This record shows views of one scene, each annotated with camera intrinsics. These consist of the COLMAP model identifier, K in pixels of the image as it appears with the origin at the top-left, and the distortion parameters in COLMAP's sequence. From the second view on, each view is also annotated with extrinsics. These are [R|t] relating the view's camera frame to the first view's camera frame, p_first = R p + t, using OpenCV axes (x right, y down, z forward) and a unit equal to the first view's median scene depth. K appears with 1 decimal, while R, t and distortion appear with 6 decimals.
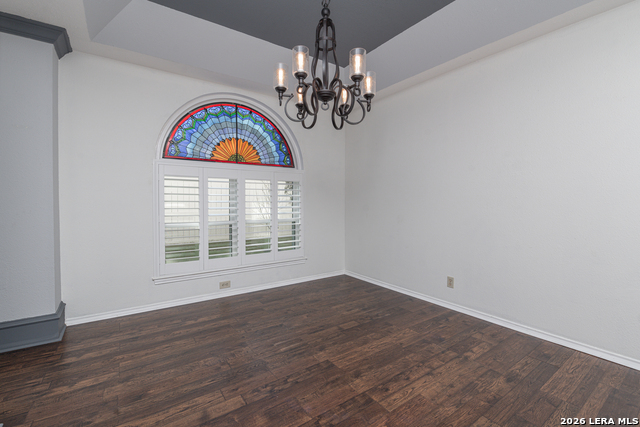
lens RADIAL K [[276.9, 0, 316.6], [0, 276.9, 206.7], [0, 0, 1]] dist [-0.001656, -0.002255]
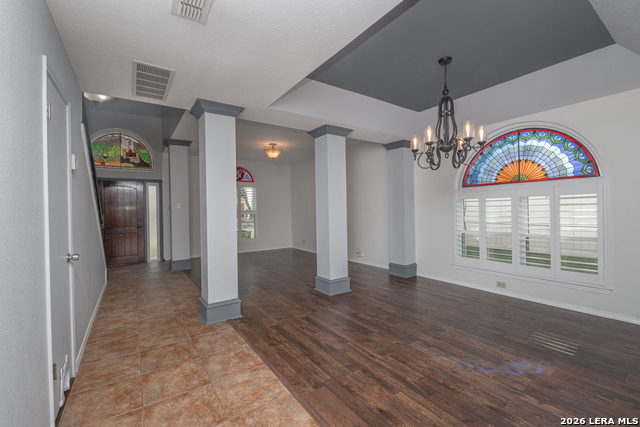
lens RADIAL K [[276.9, 0, 319.8], [0, 276.9, 212.7], [0, 0, 1]] dist [-0.001656, -0.002255]
pose [[0.000738, 0.009353, -0.999956, 0.883692], [-0.001814, 0.999955, 0.009351, -0.044968], [0.999998, 0.001807, 0.000755, 0.196075]]
